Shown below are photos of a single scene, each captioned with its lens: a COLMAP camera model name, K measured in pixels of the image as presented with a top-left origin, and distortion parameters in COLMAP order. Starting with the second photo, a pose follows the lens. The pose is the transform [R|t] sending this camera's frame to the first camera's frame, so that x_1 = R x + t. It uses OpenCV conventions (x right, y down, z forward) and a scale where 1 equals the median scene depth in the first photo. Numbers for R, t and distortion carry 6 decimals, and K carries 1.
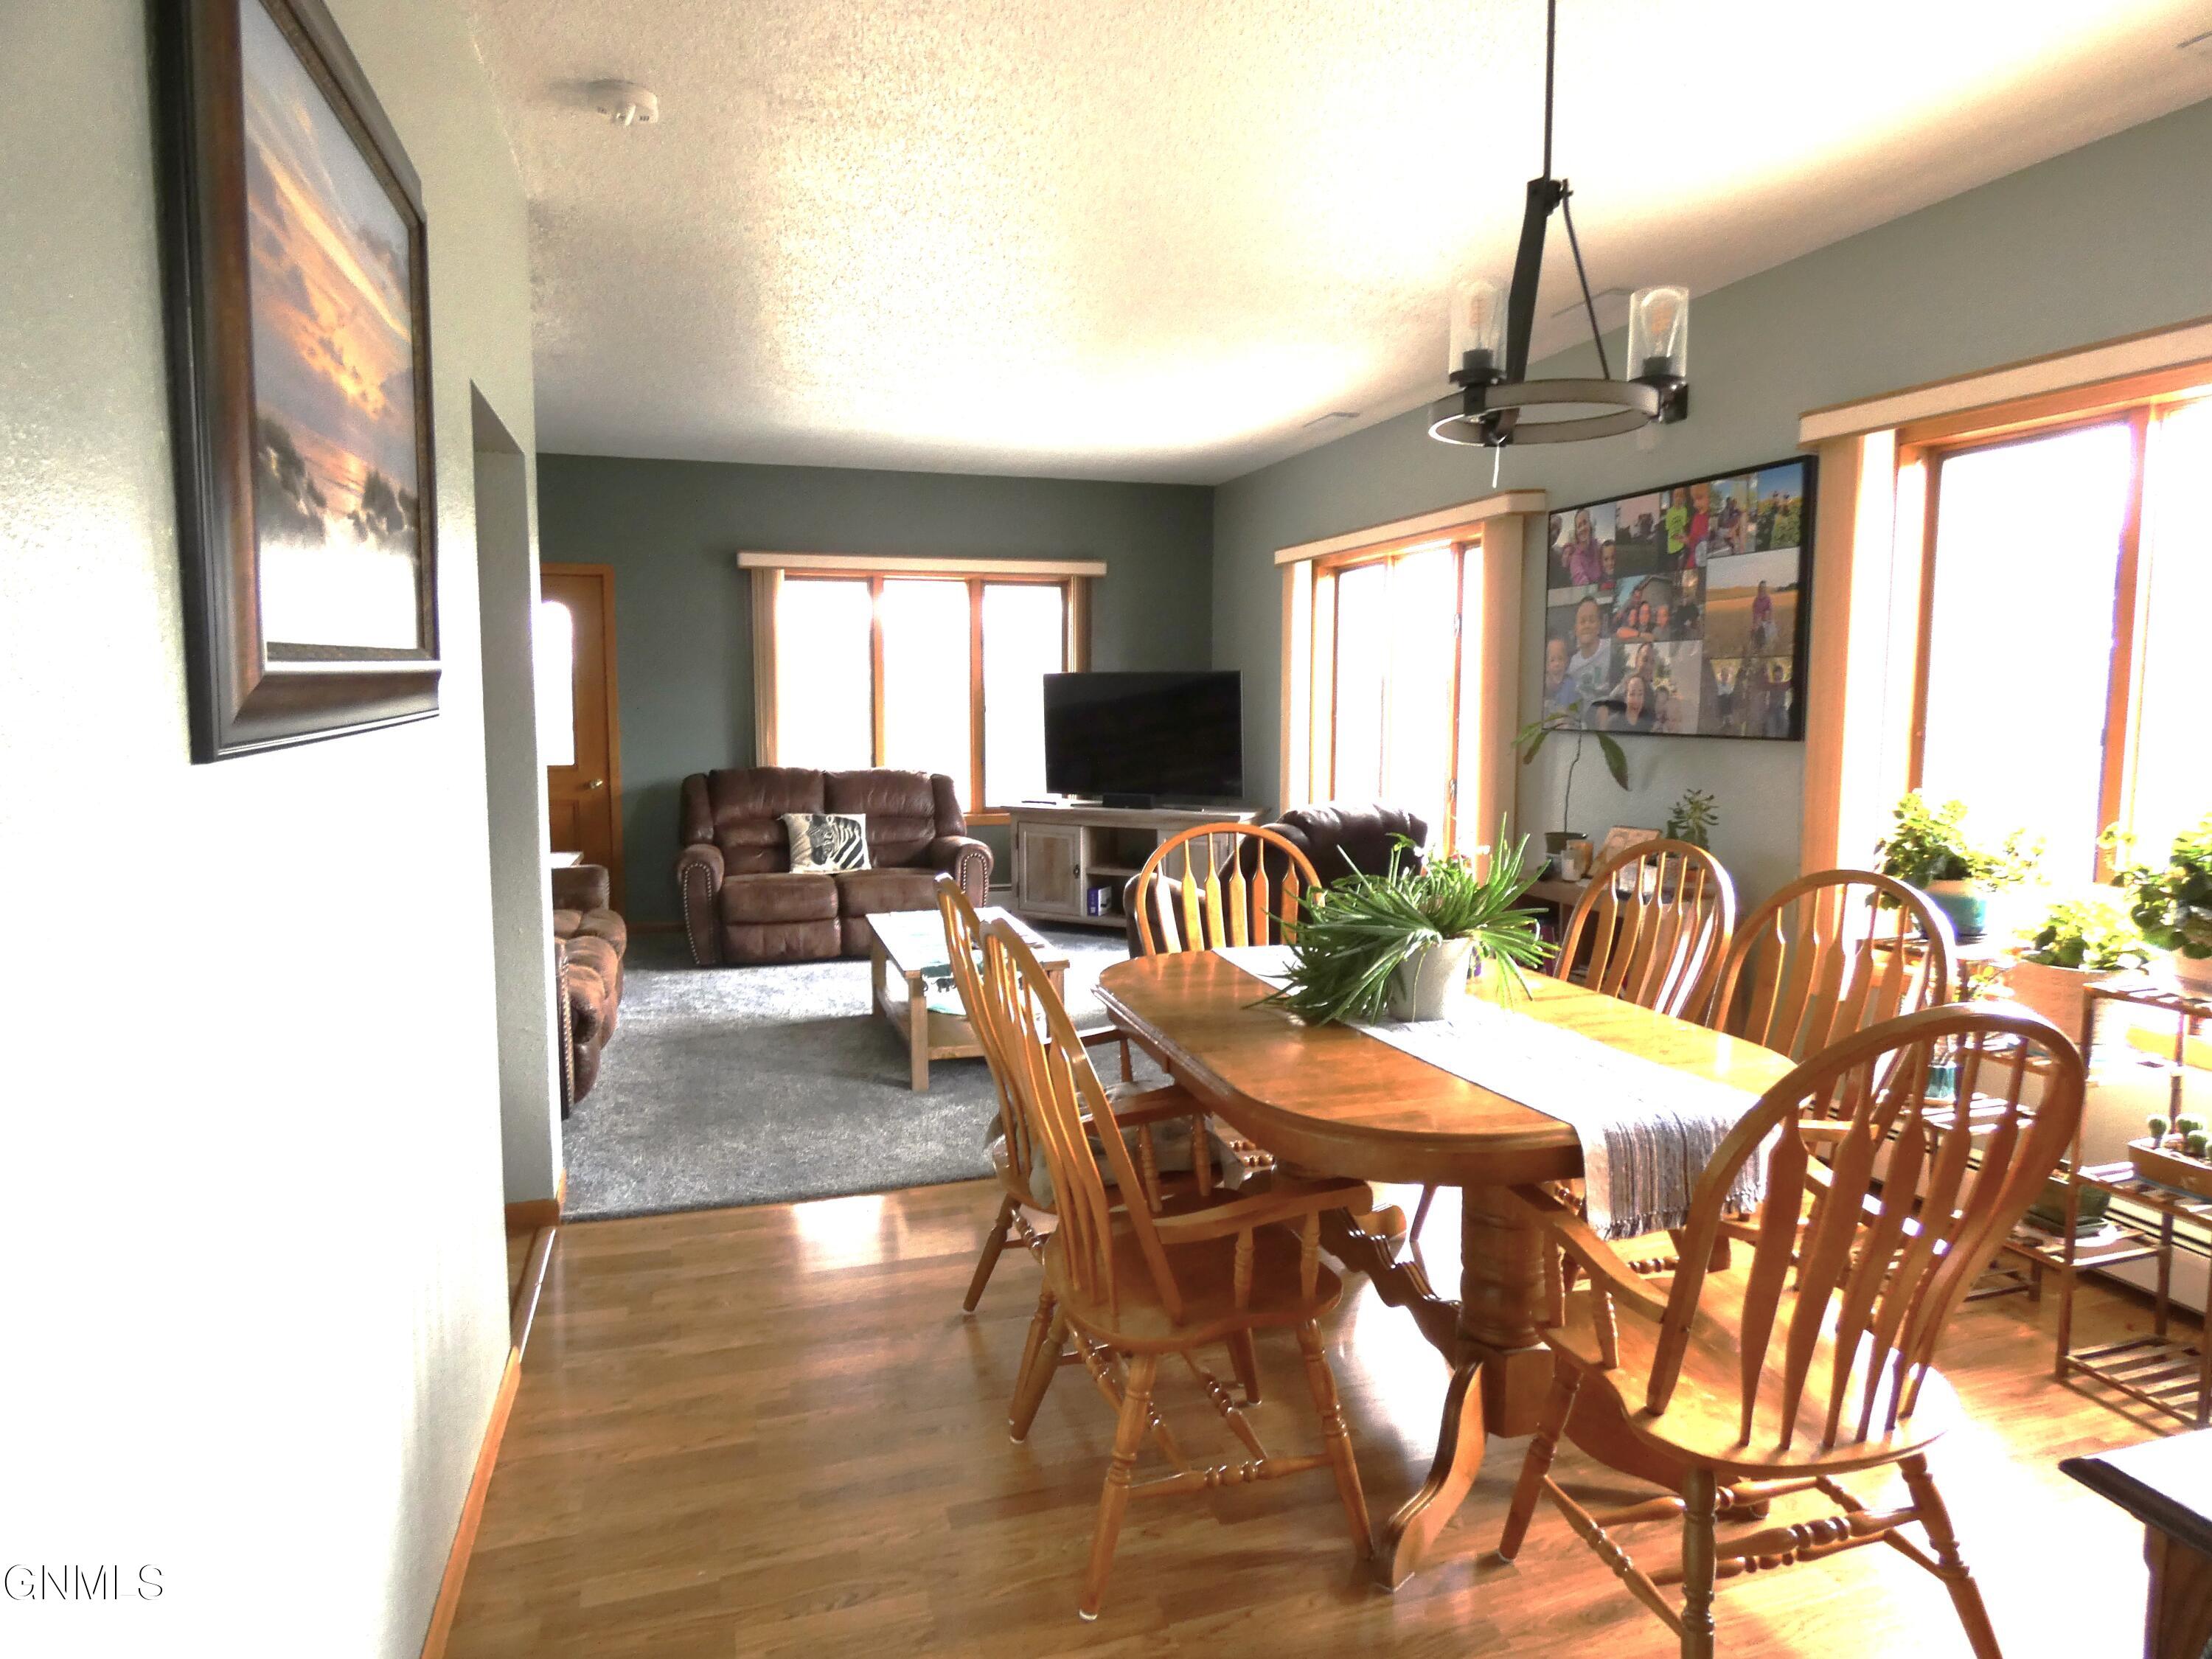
lens RADIAL K [[1323.0, 0, 1106.0], [0, 1323.0, 829.5], [0, 0, 1]] dist [-0.000296, 0.001135]
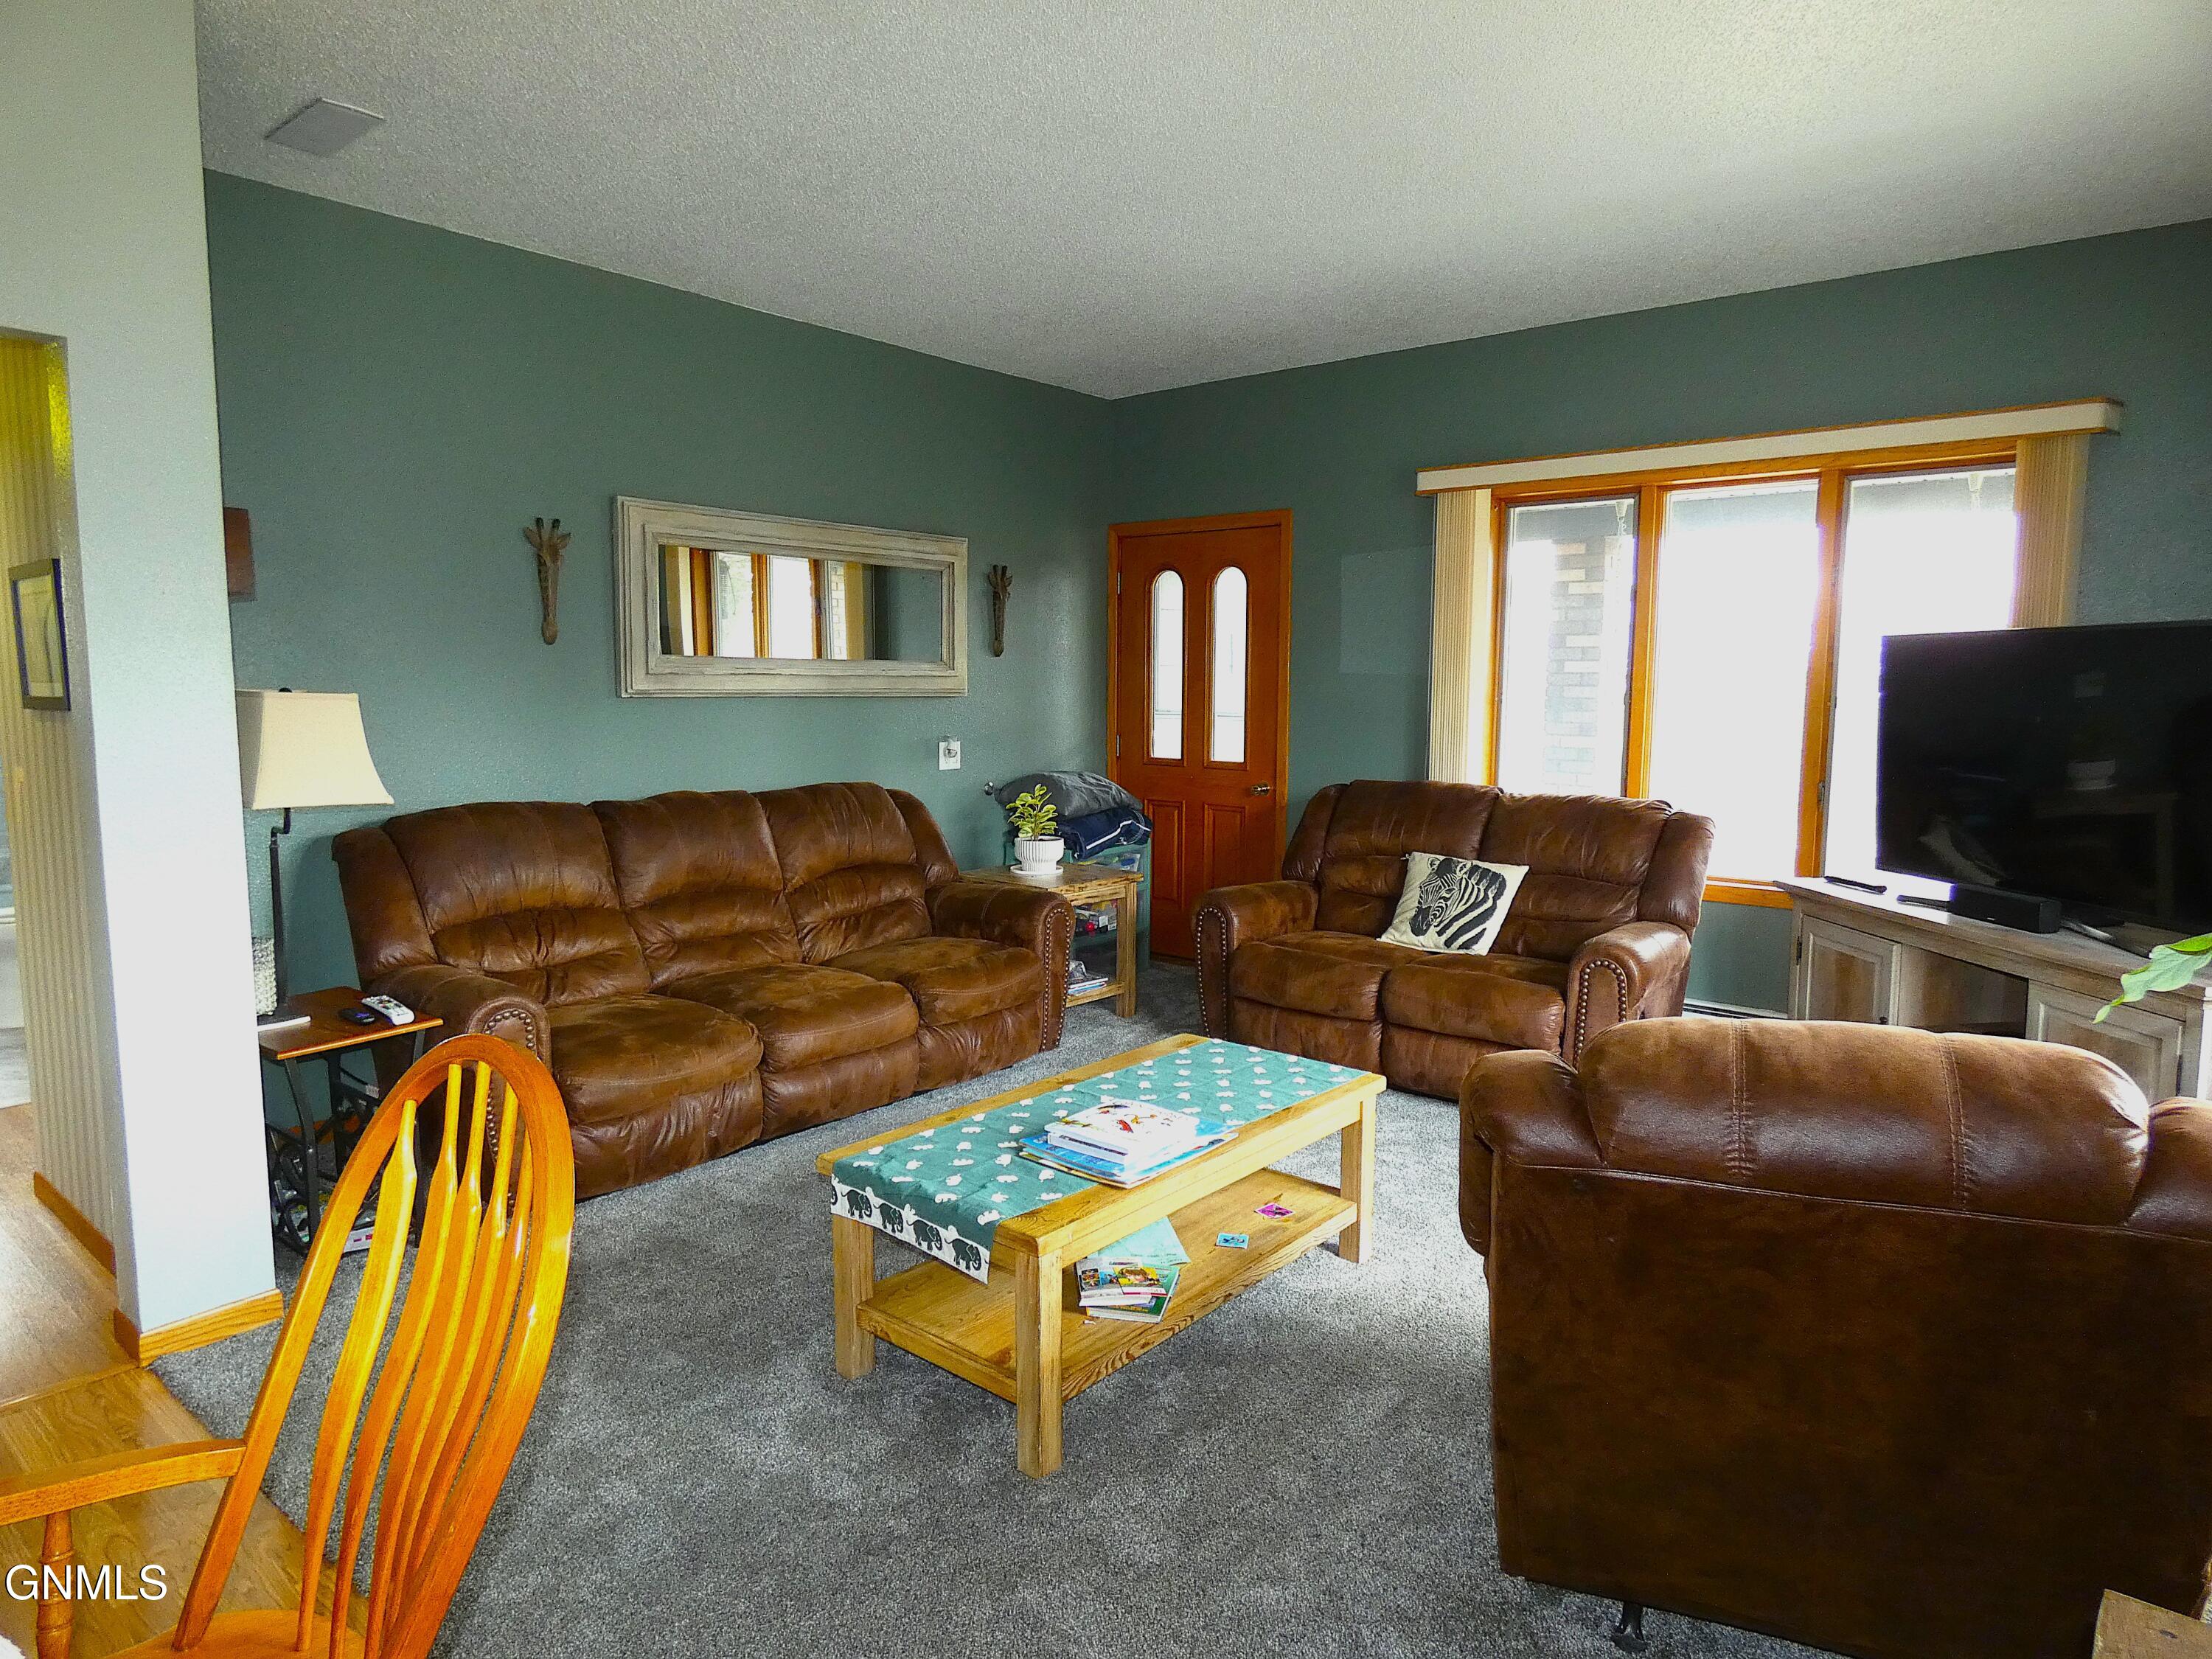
lens RADIAL K [[1323.0, 0, 1106.0], [0, 1323.0, 829.5], [0, 0, 1]] dist [-0.000296, 0.001135]
pose [[0.542210, 0.091678, -0.835226, 0.230817], [-0.098388, 0.994119, 0.045247, -0.037897], [0.834463, 0.057642, 0.548041, 0.490447]]
